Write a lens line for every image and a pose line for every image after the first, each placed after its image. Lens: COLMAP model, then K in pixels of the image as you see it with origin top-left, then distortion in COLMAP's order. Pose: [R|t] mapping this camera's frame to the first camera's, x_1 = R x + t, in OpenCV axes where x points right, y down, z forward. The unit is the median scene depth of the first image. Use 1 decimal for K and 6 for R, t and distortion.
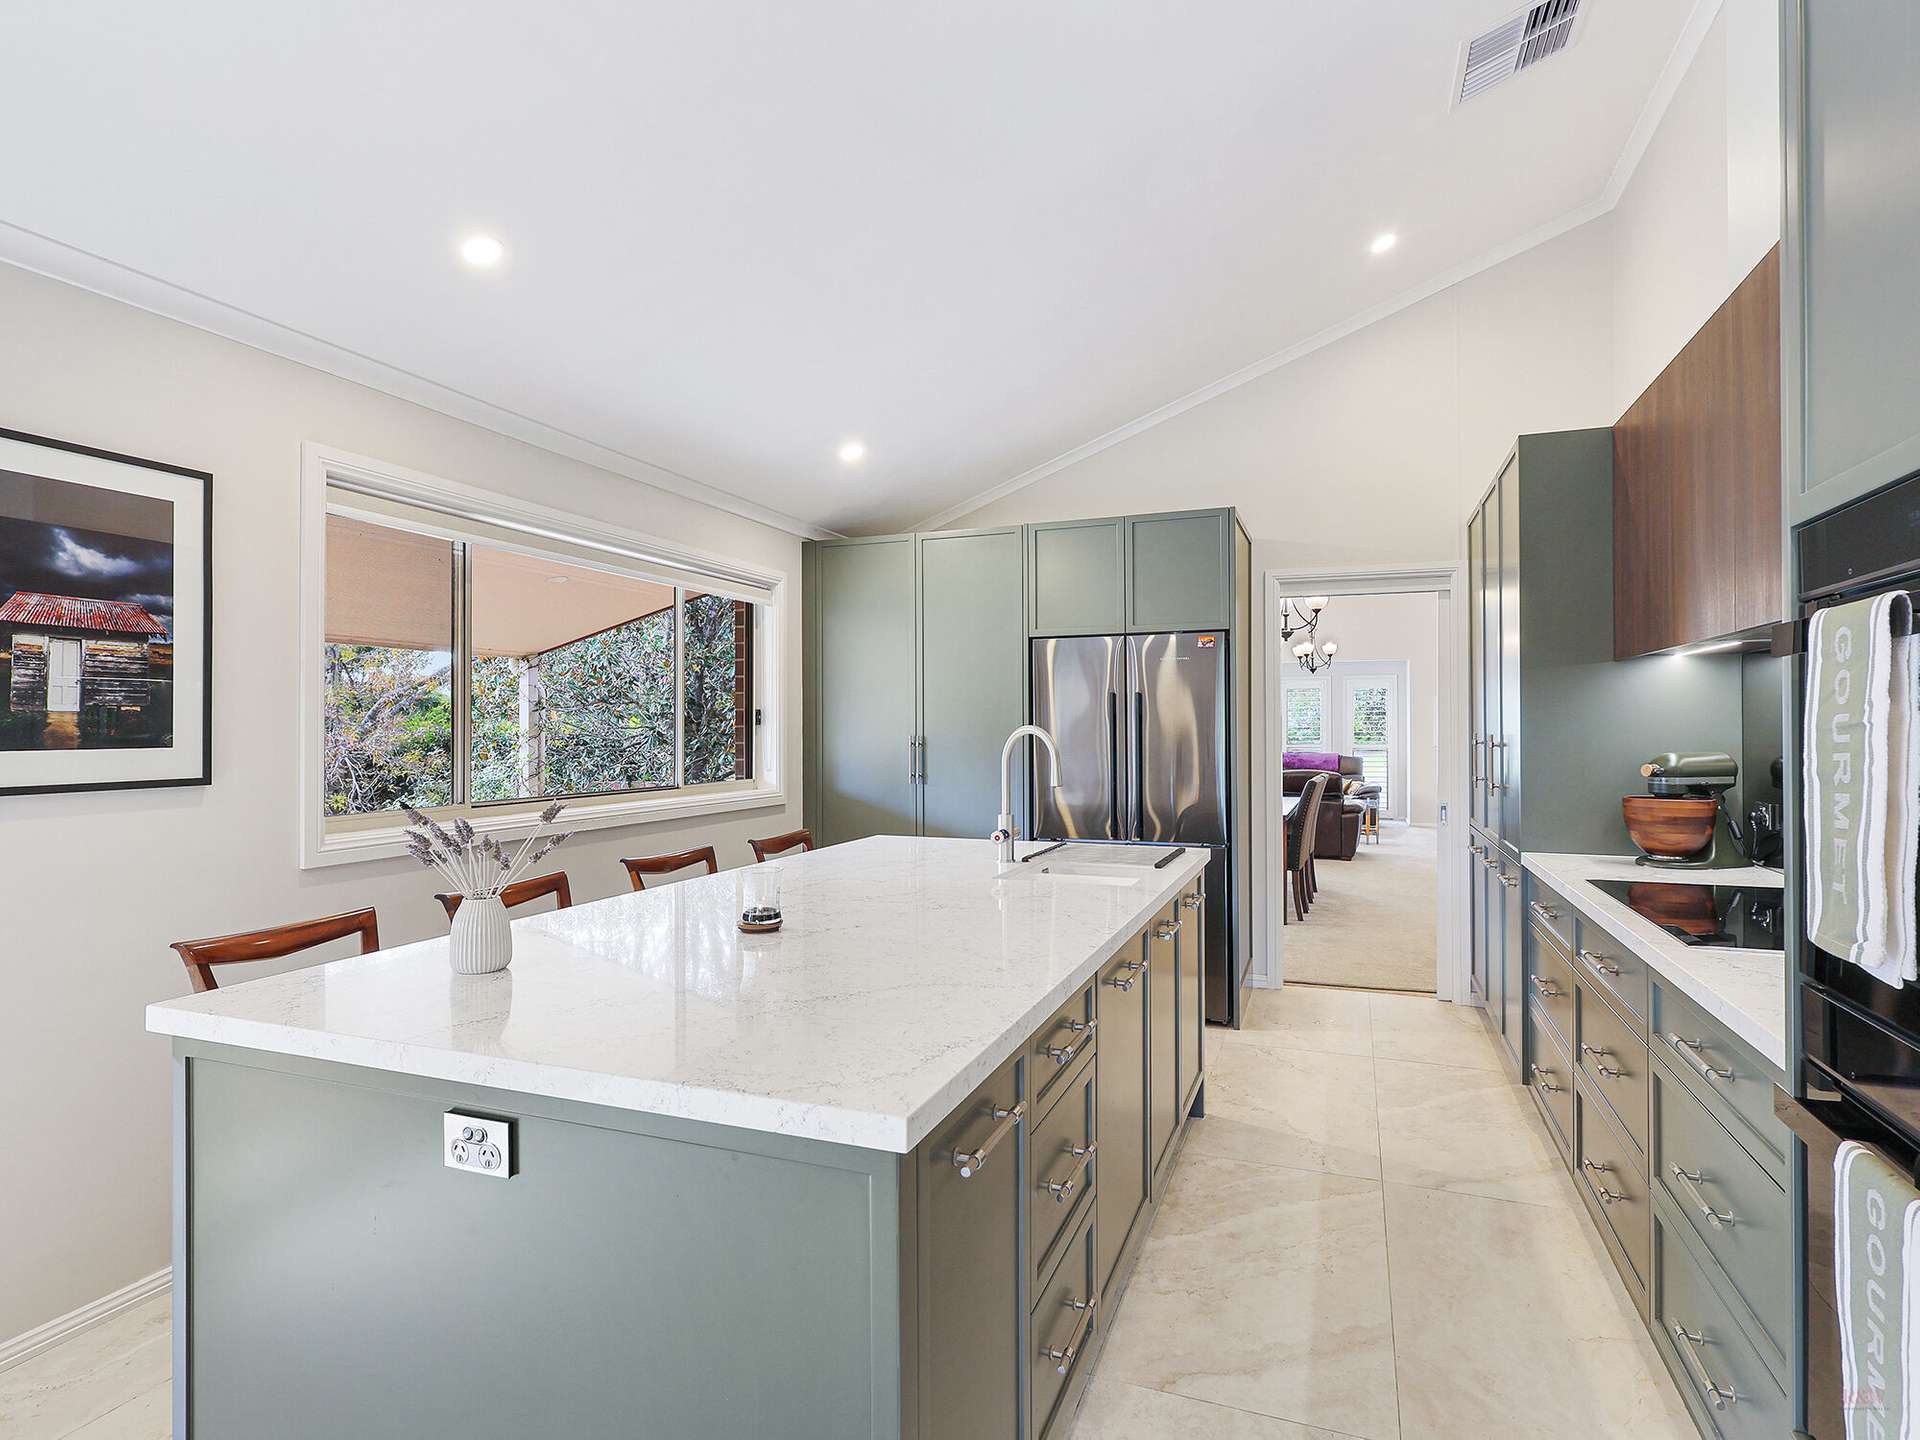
lens RADIAL K [[1020.7, 0, 951.4], [0, 1020.7, 718.2], [0, 0, 1]] dist [-0.002155, -0.000386]
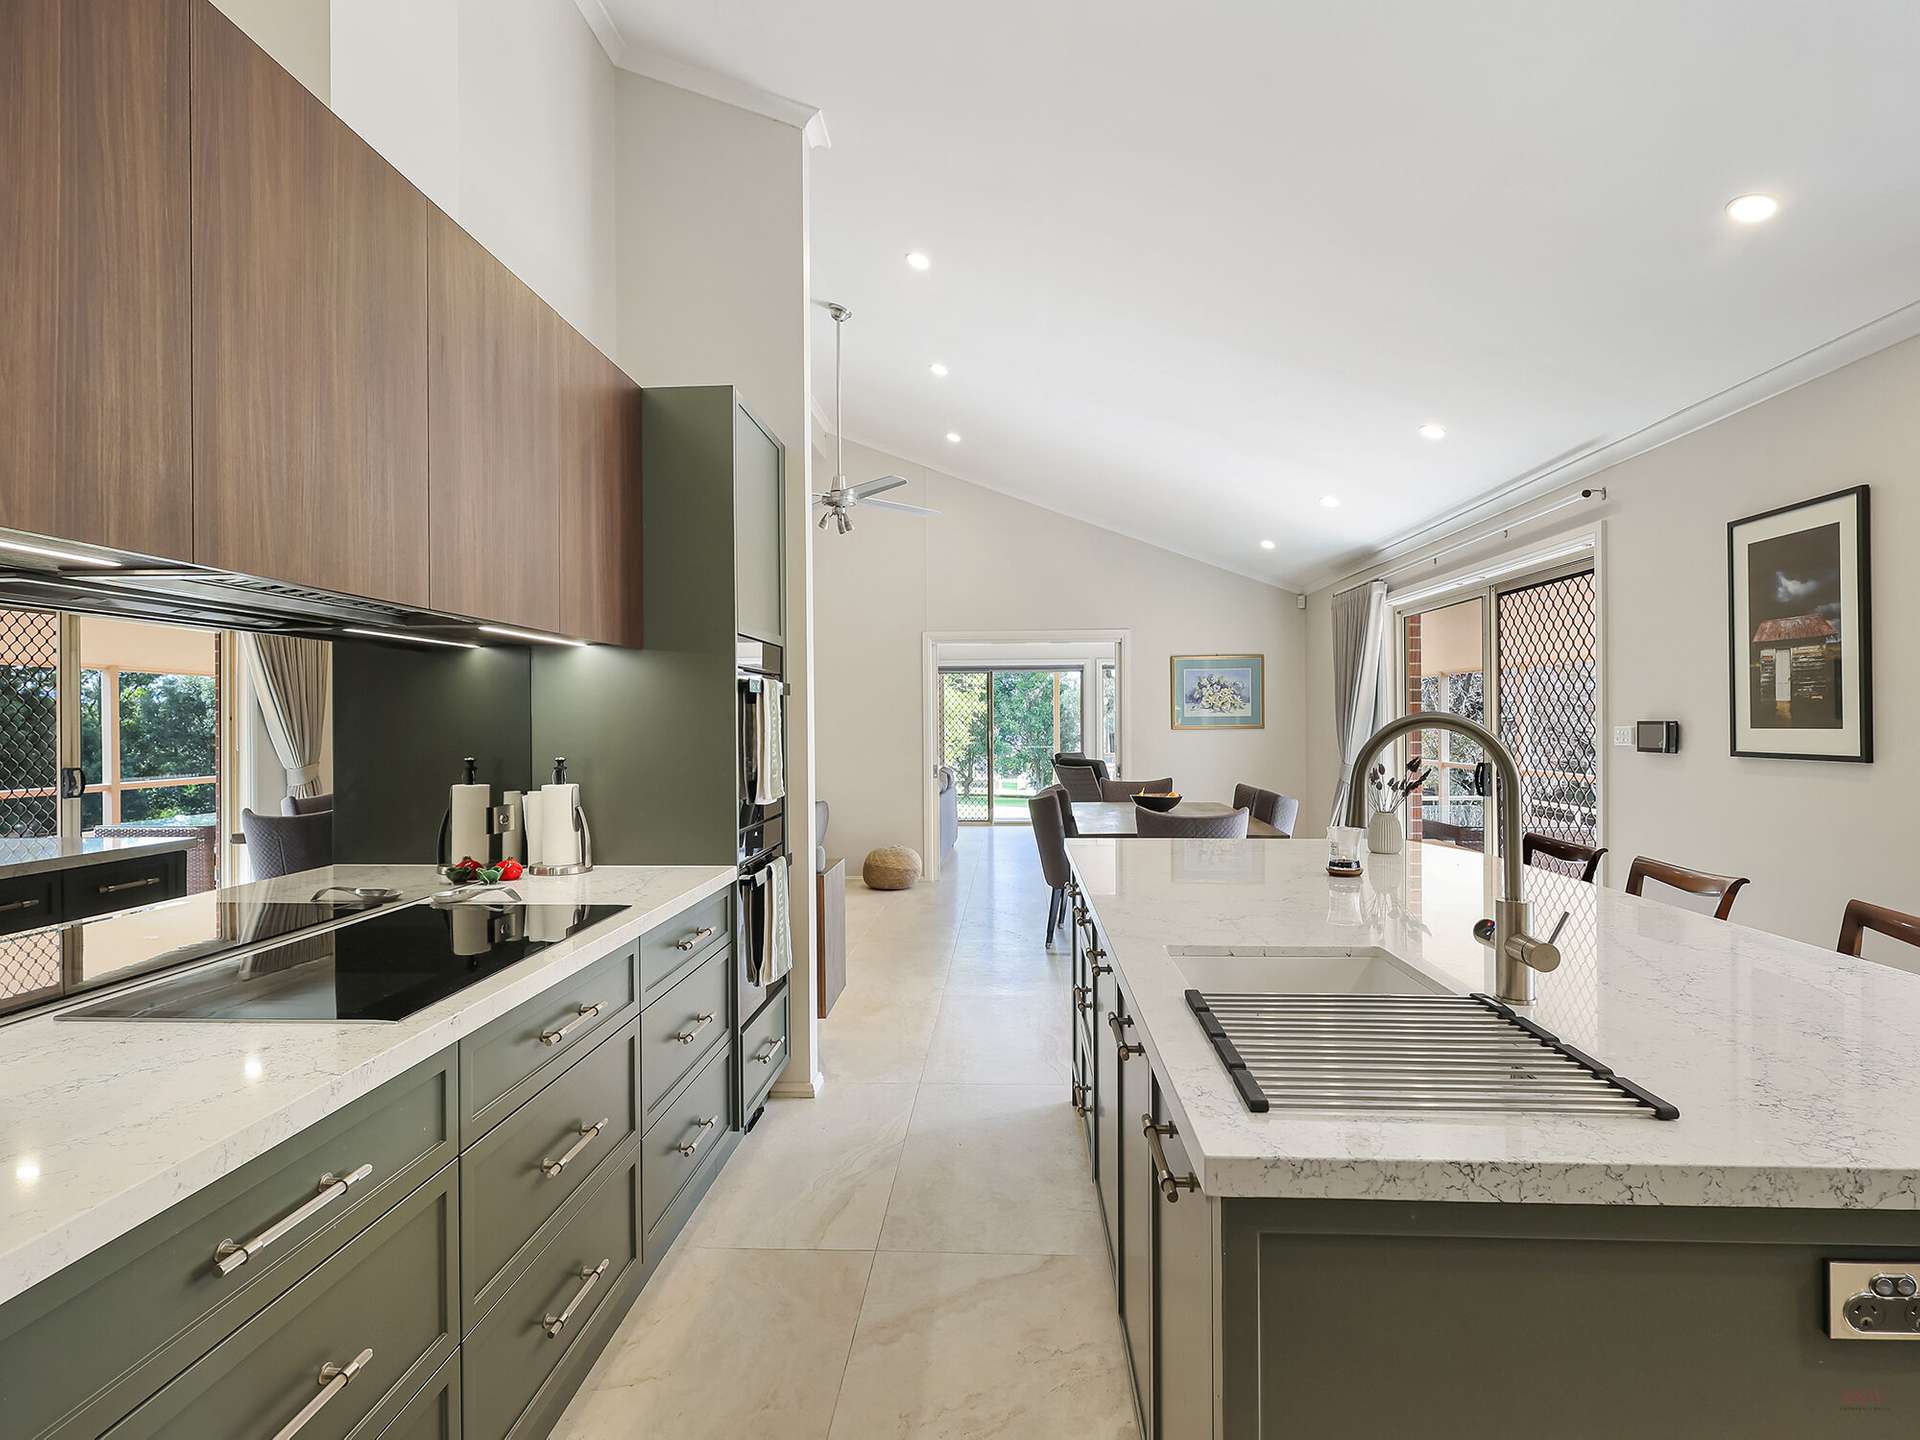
lens RADIAL K [[1020.7, 0, 951.4], [0, 1020.7, 718.2], [0, 0, 1]] dist [-0.002155, -0.000386]
pose [[-0.953038, 0.010269, -0.302677, 0.350941], [0.013320, 0.999879, -0.008017, 0.007303], [0.302558, -0.011673, -0.953059, 1.090496]]
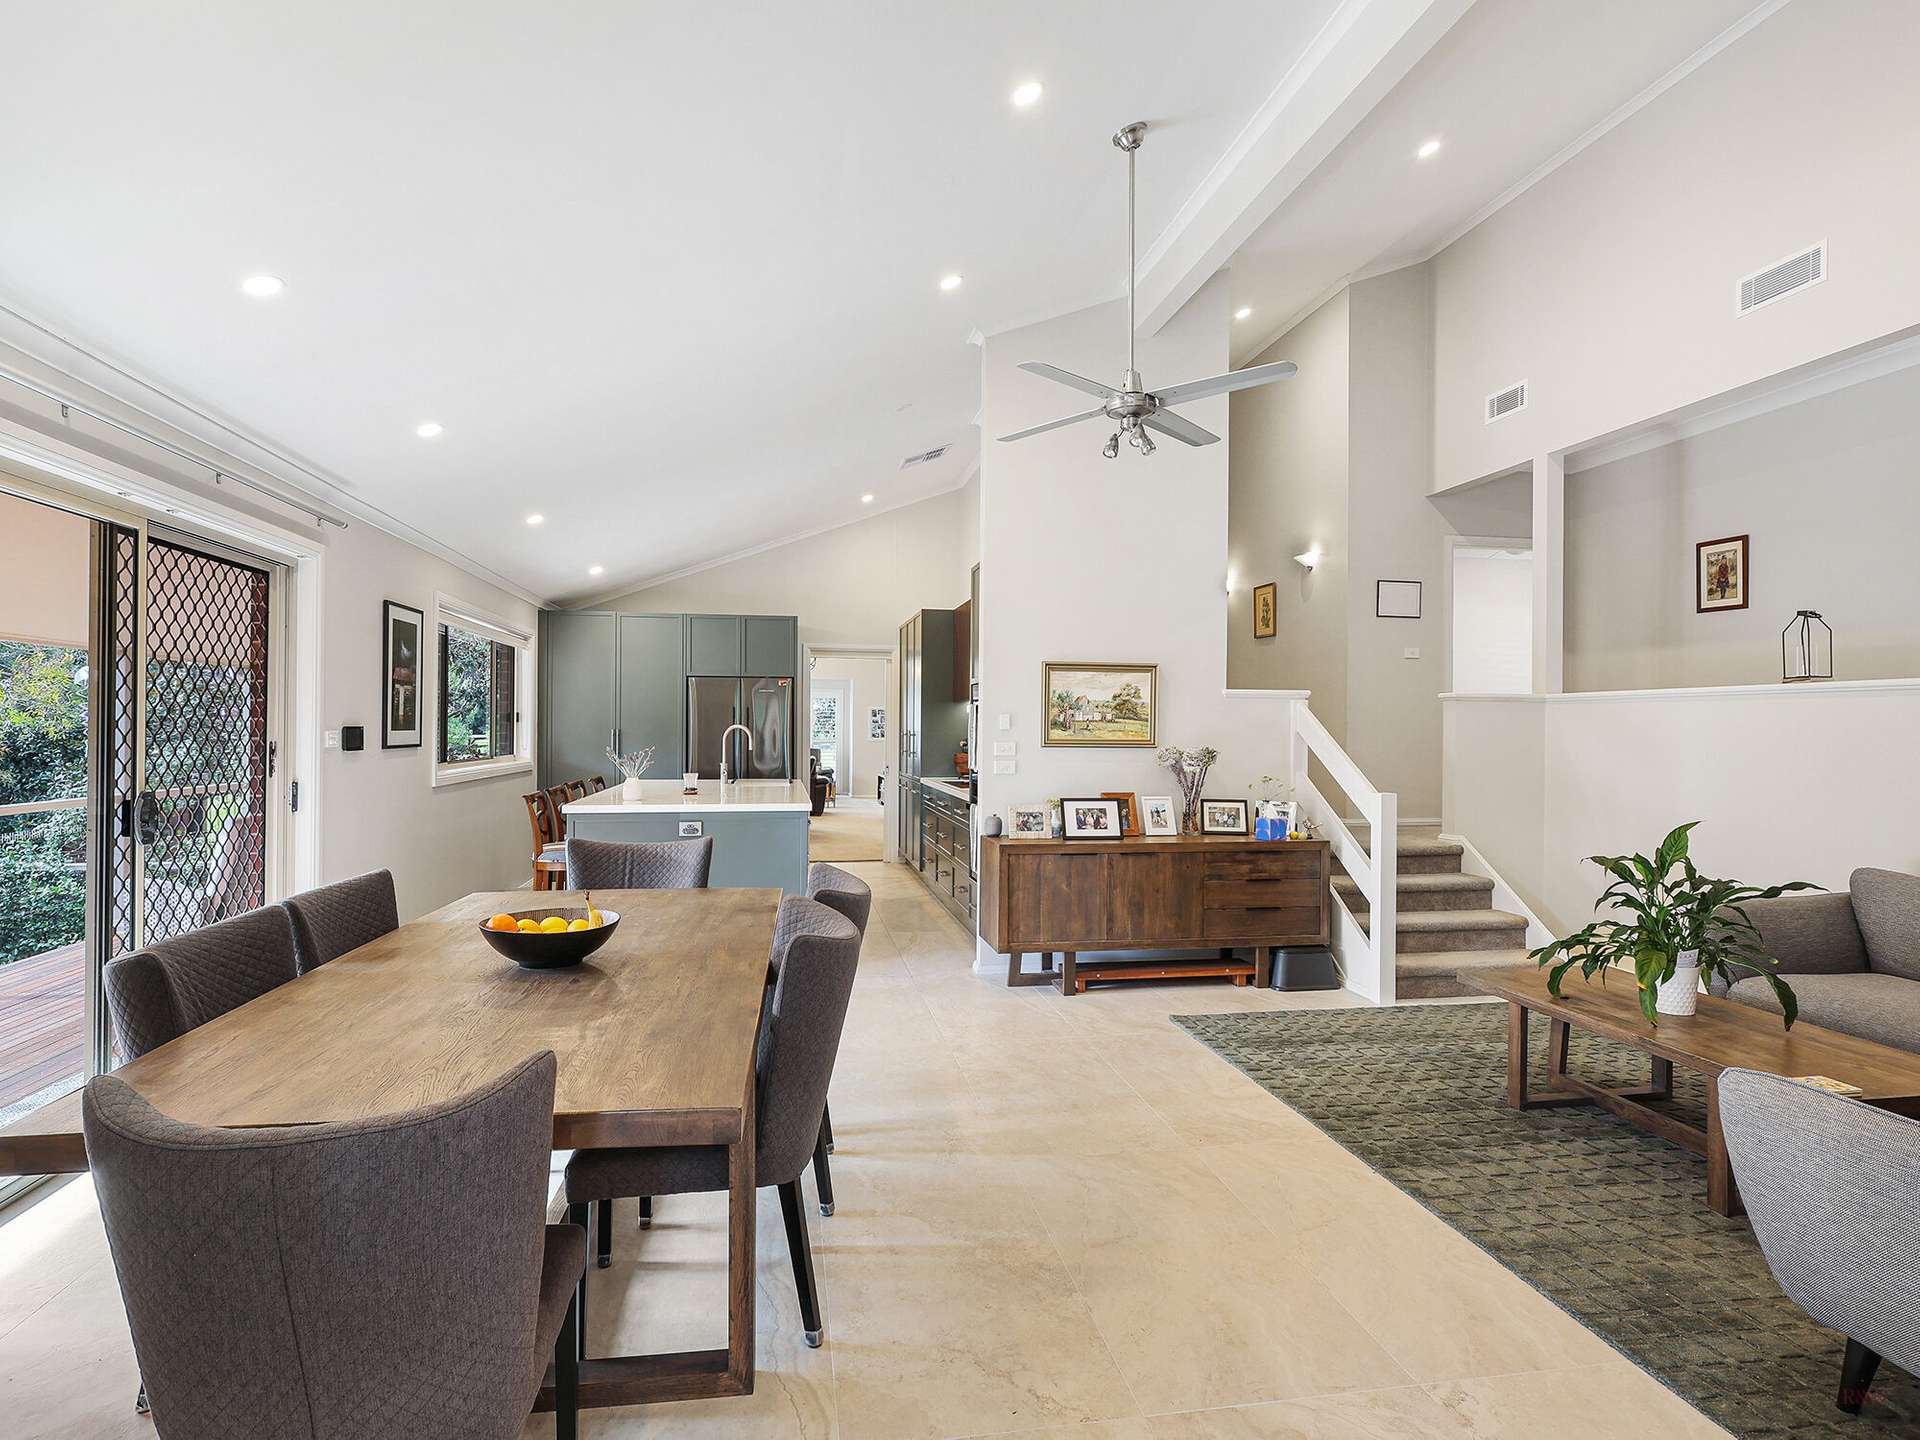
lens RADIAL K [[1020.7, 0, 951.4], [0, 1020.7, 718.2], [0, 0, 1]] dist [-0.002155, -0.000386]
pose [[0.858749, 0.013835, 0.512209, -0.544531], [-0.014000, 0.999896, -0.003536, -0.004289], [-0.512205, -0.004134, 0.858853, -0.979634]]
